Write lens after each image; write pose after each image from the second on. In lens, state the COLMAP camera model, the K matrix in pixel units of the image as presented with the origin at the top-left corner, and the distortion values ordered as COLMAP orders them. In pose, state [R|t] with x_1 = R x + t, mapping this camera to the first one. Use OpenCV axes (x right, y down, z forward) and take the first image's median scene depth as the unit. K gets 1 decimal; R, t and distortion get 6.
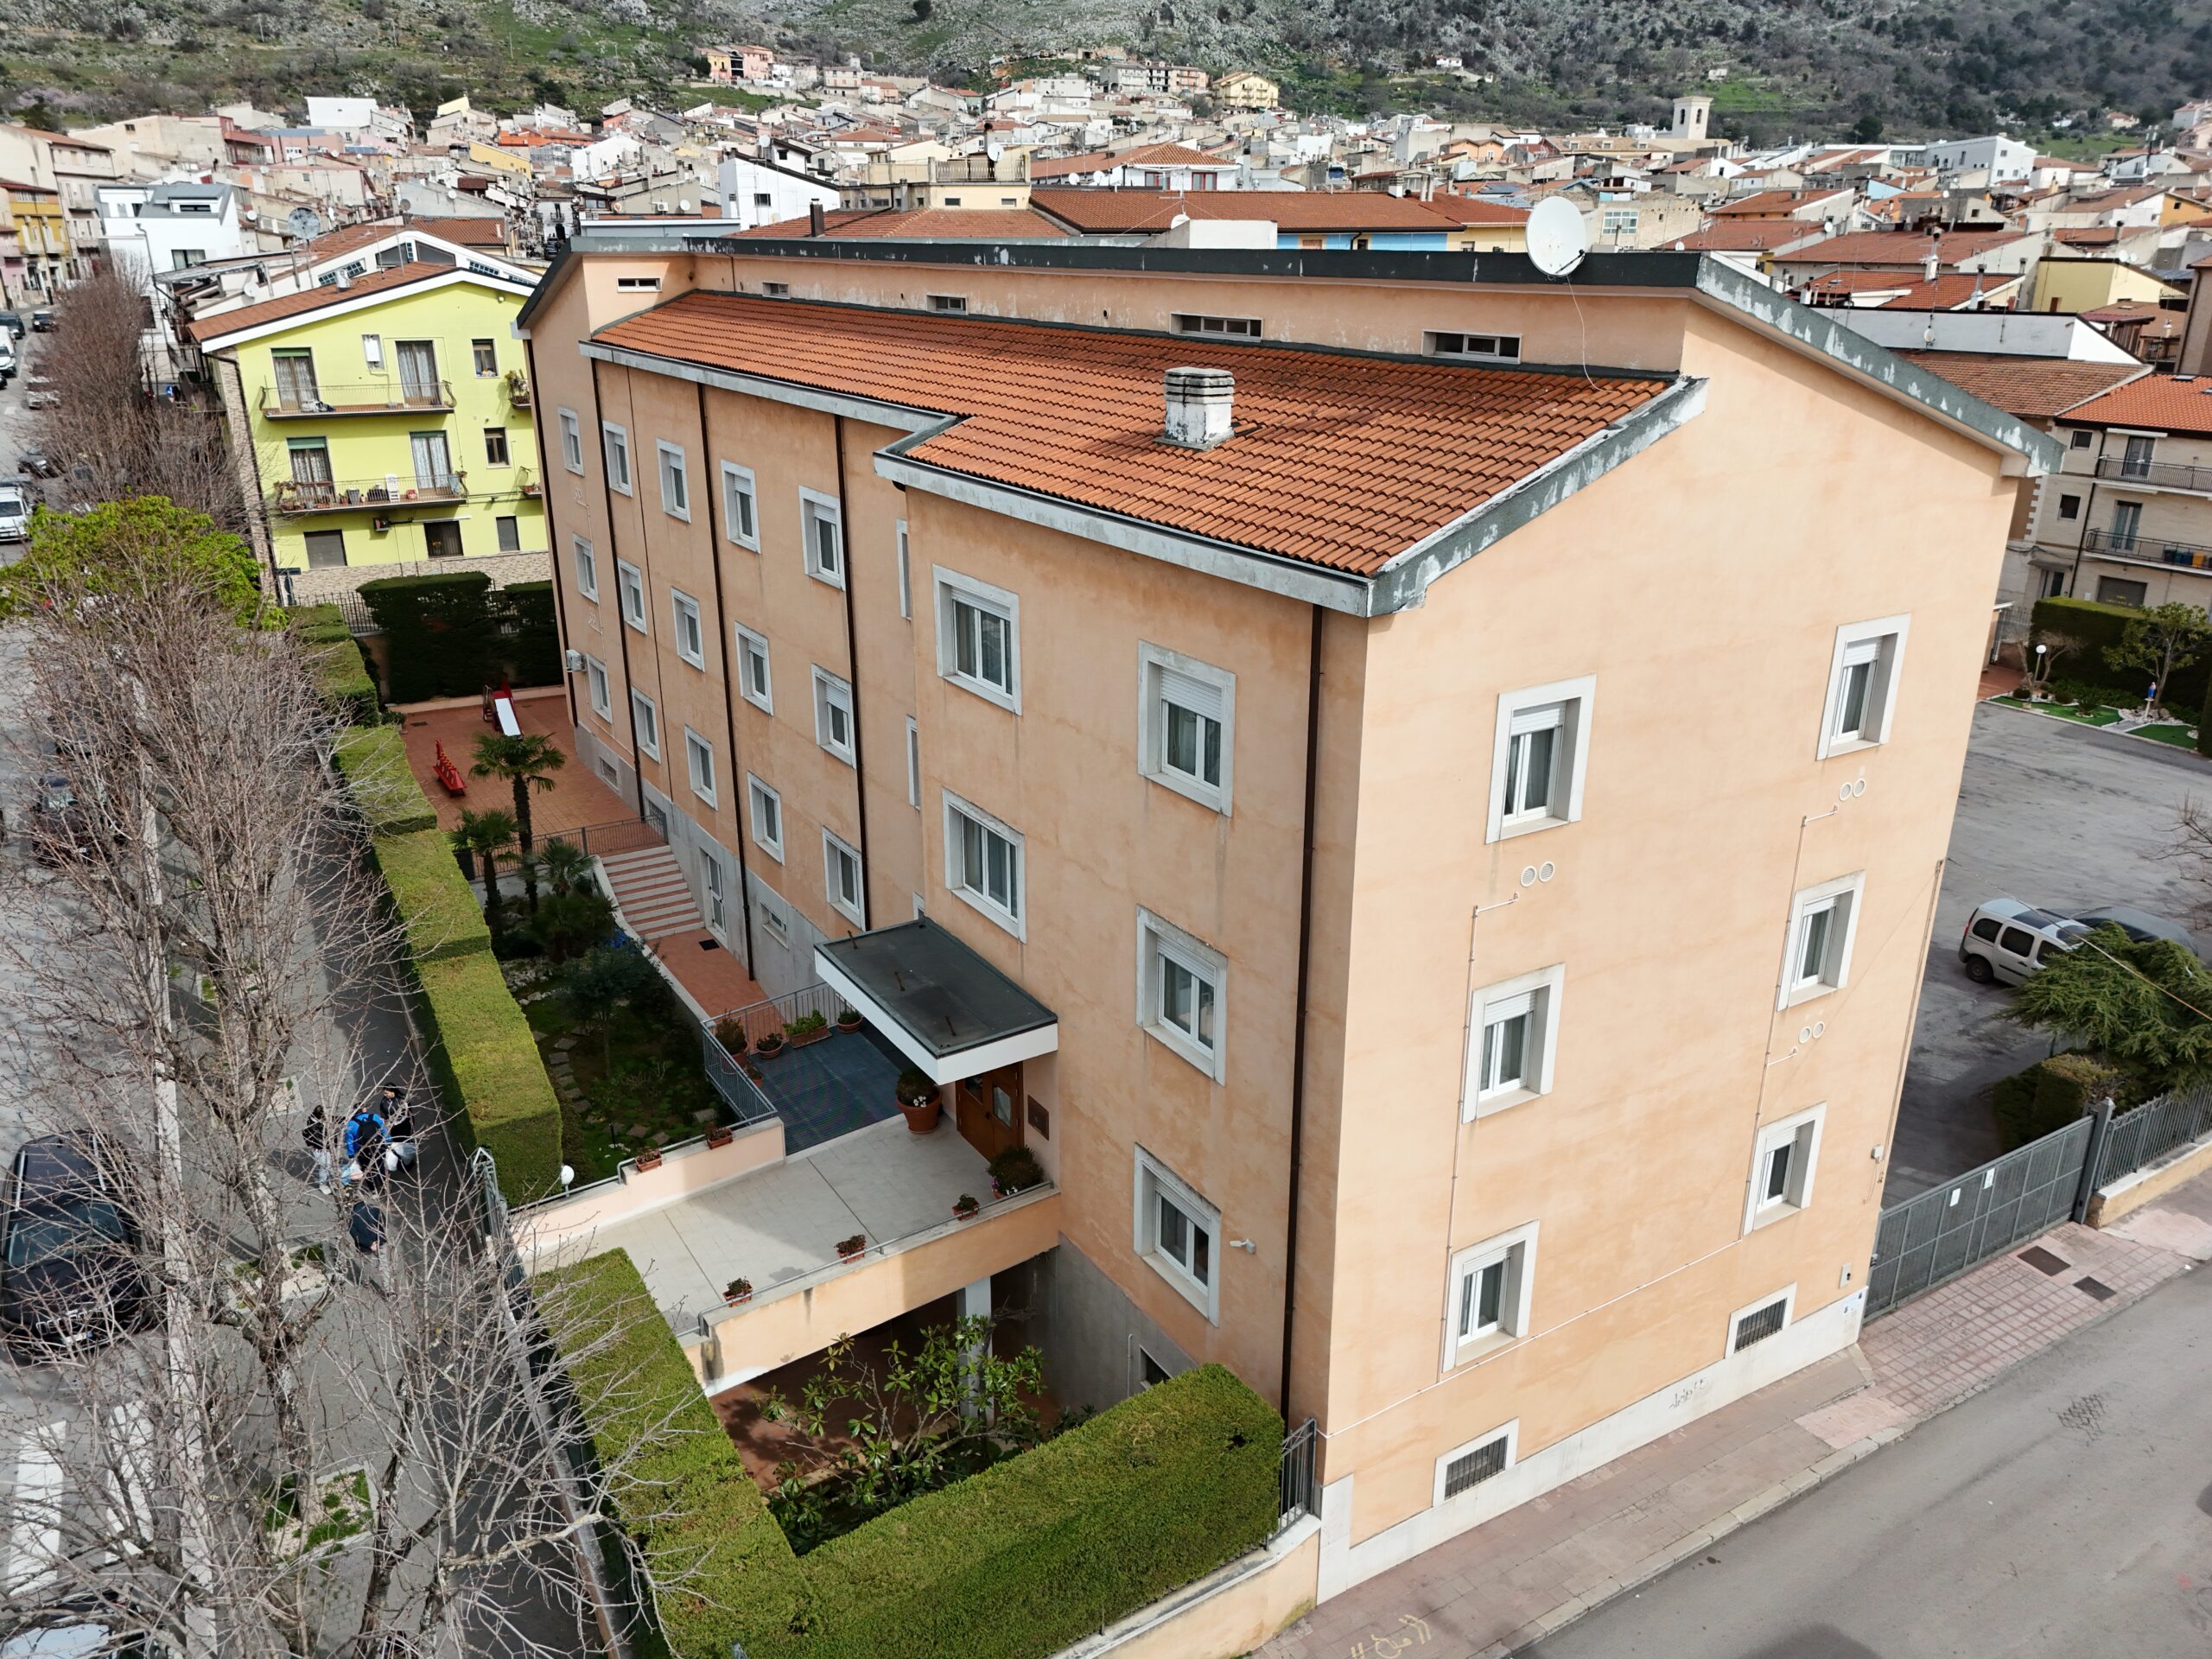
lens RADIAL K [[1616.6, 0, 1110.4], [0, 1616.6, 836.0], [0, 0, 1]] dist [0.050016, -0.008696]
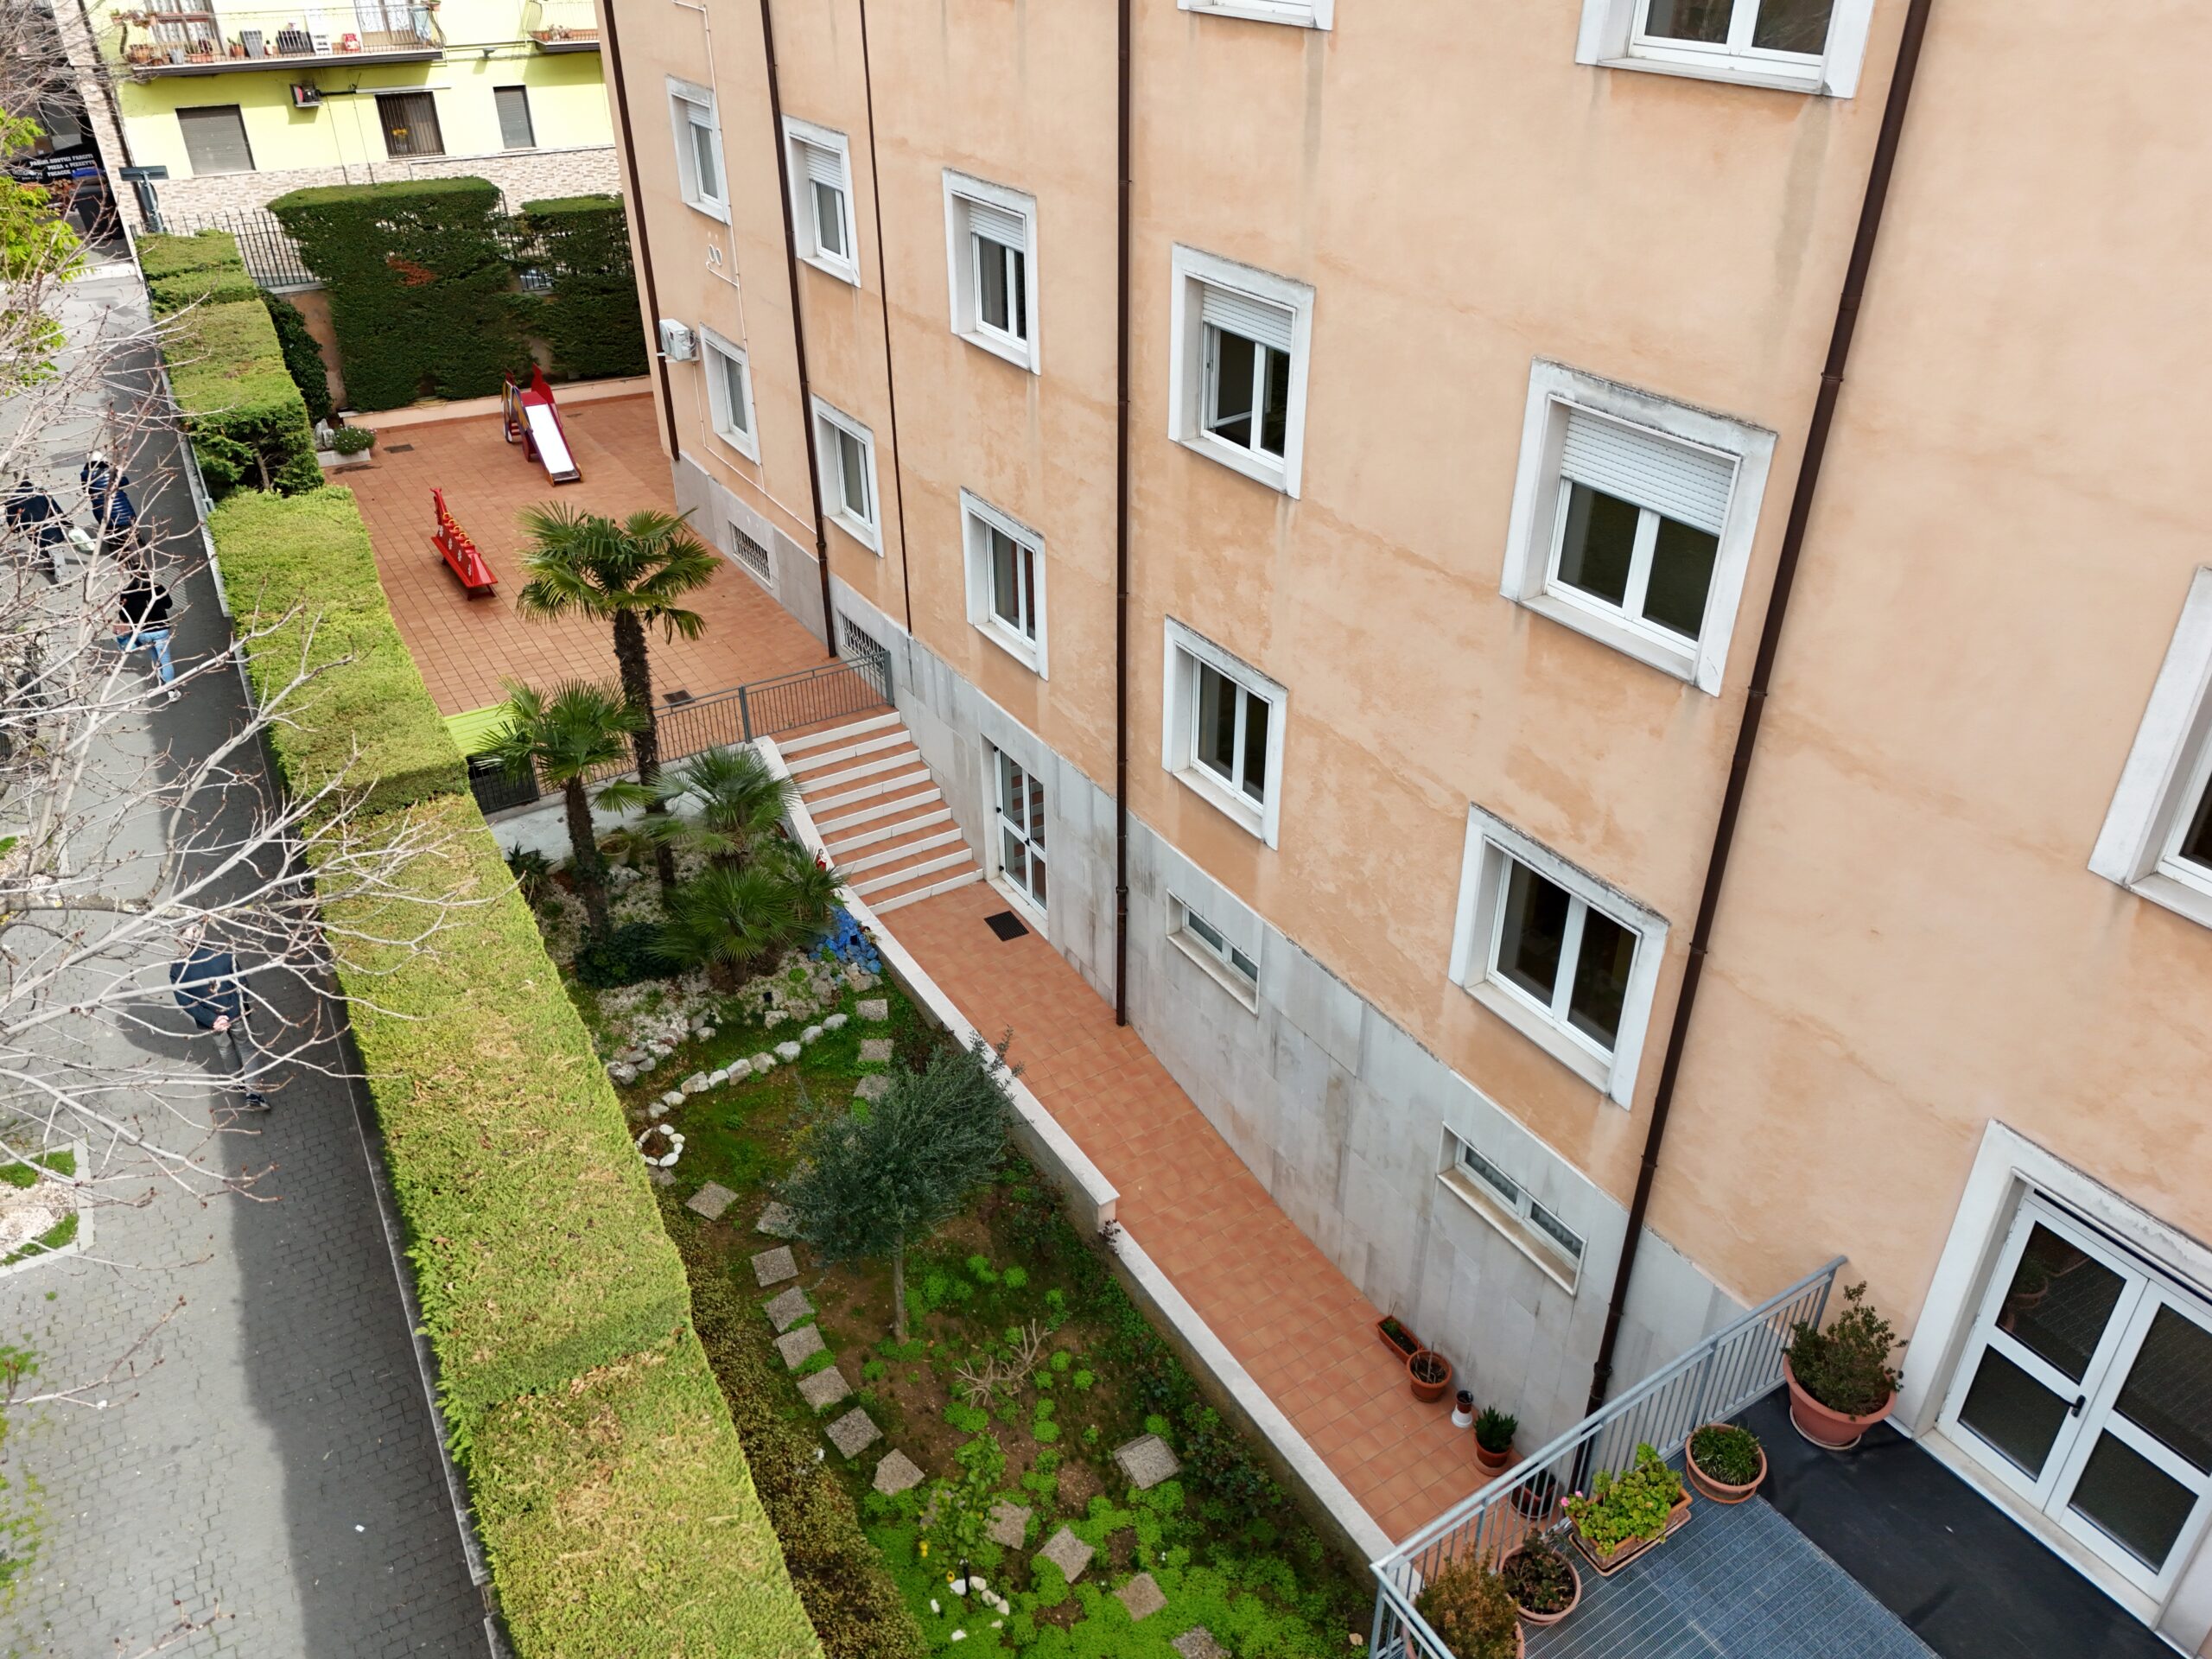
lens RADIAL K [[1616.6, 0, 1096.4], [0, 1616.6, 823.6], [0, 0, 1]] dist [0.050016, -0.008696]
pose [[0.999965, -0.001164, -0.008229, -0.166405], [0.002702, 0.981899, 0.189389, -0.046837], [0.007859, -0.189404, 0.981868, 0.394116]]
